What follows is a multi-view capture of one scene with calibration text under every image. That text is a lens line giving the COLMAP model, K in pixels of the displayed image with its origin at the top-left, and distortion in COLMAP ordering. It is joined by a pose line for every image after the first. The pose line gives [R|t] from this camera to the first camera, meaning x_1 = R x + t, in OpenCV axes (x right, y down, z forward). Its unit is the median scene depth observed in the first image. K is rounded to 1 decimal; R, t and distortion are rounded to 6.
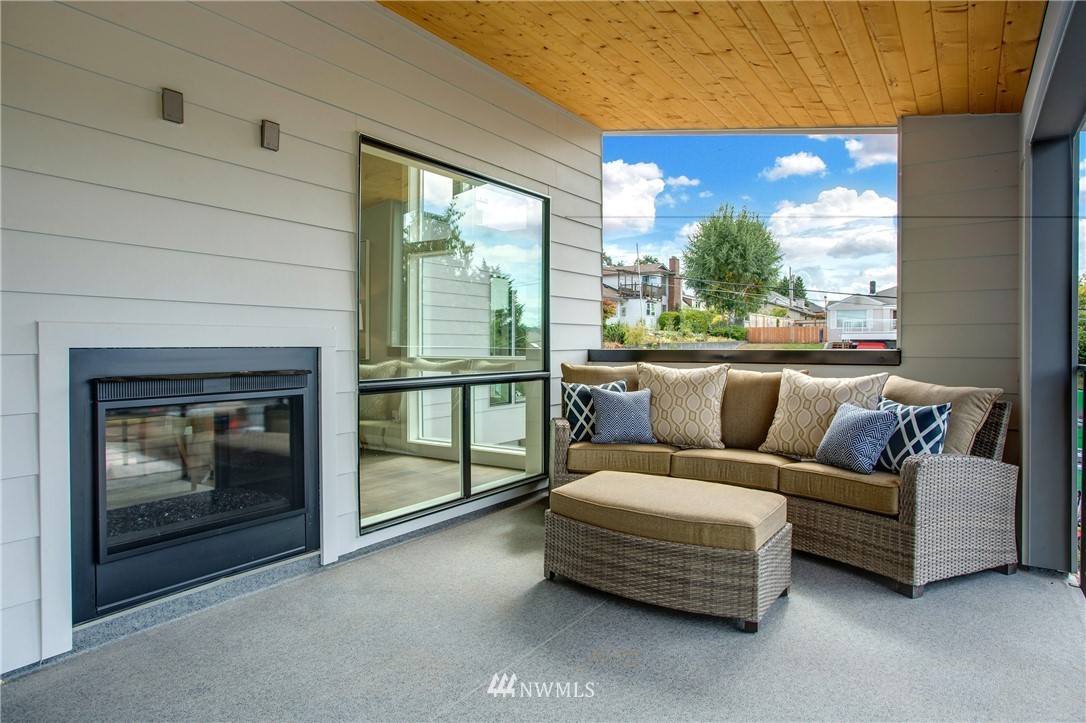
lens RADIAL K [[680.2, 0, 543.0], [0, 680.2, 361.5], [0, 0, 1]] dist [-0.044510, 0.000464]
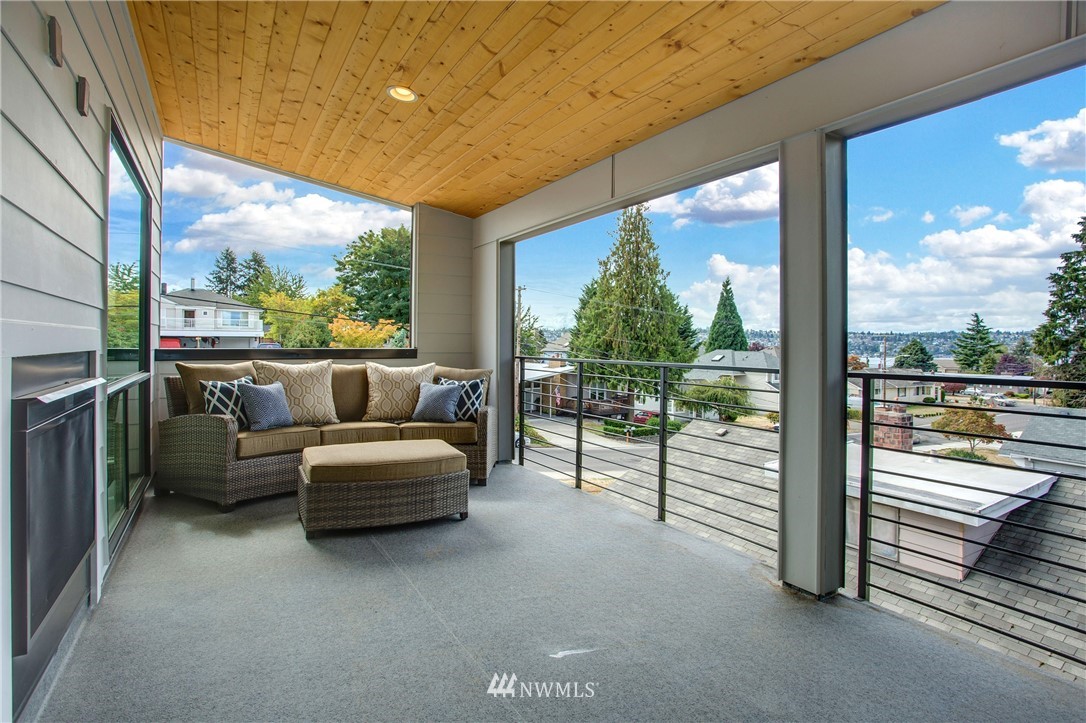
lens RADIAL K [[596.3, 0, 543.0], [0, 596.3, 361.5], [0, 0, 1]] dist [-0.019982, 0.000964]
pose [[0.408382, -0.025534, 0.912454, -0.694656], [0.012500, 0.999671, 0.022380, -0.015579], [-0.912725, 0.002266, 0.408567, 0.153266]]
